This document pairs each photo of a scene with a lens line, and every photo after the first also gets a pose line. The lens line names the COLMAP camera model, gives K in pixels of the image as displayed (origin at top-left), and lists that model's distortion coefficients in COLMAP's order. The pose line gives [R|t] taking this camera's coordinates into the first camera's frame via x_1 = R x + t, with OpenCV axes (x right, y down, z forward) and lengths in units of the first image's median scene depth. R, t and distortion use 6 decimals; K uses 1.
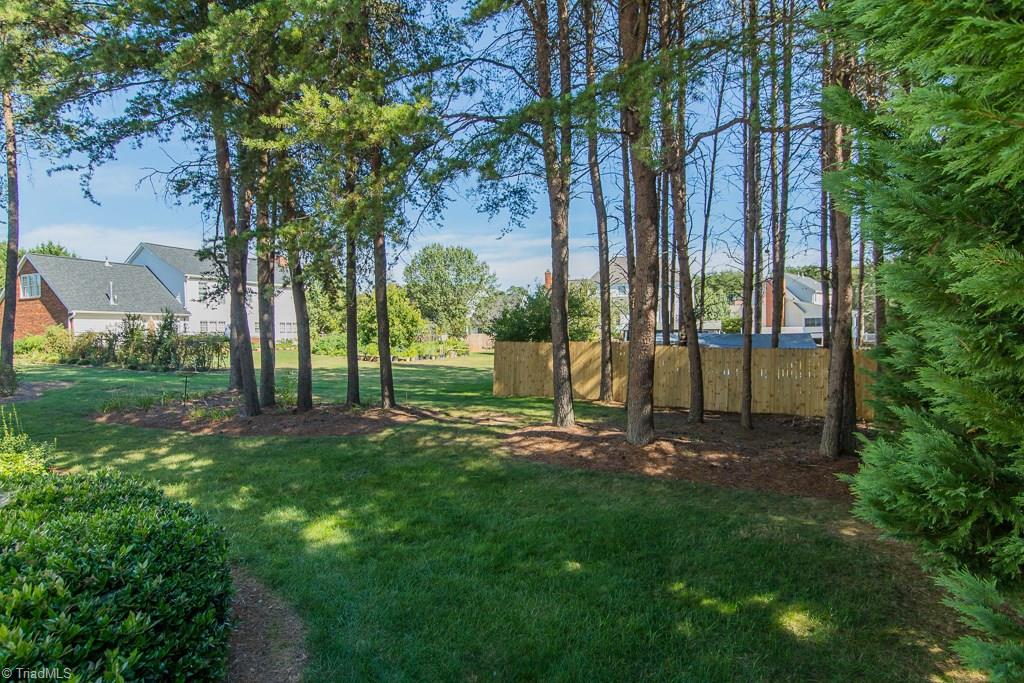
lens RADIAL K [[551.4, 0, 513.0], [0, 551.4, 341.1], [0, 0, 1]] dist [0.001819, 0.000985]
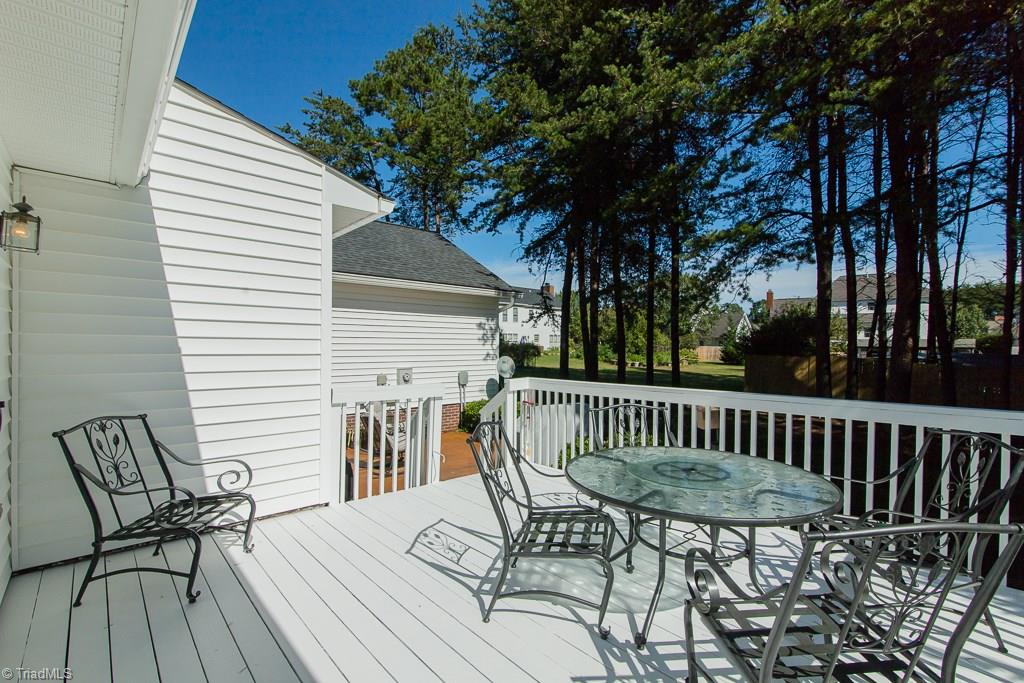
lens RADIAL K [[464.8, 0, 510.3], [0, 464.8, 342.6], [0, 0, 1]] dist [0.005660, -0.002393]
pose [[0.912319, 0.019423, -0.409020, -0.083680], [-0.025577, 0.999627, -0.009582, -0.002320], [0.408681, 0.019203, 0.912475, -0.209304]]
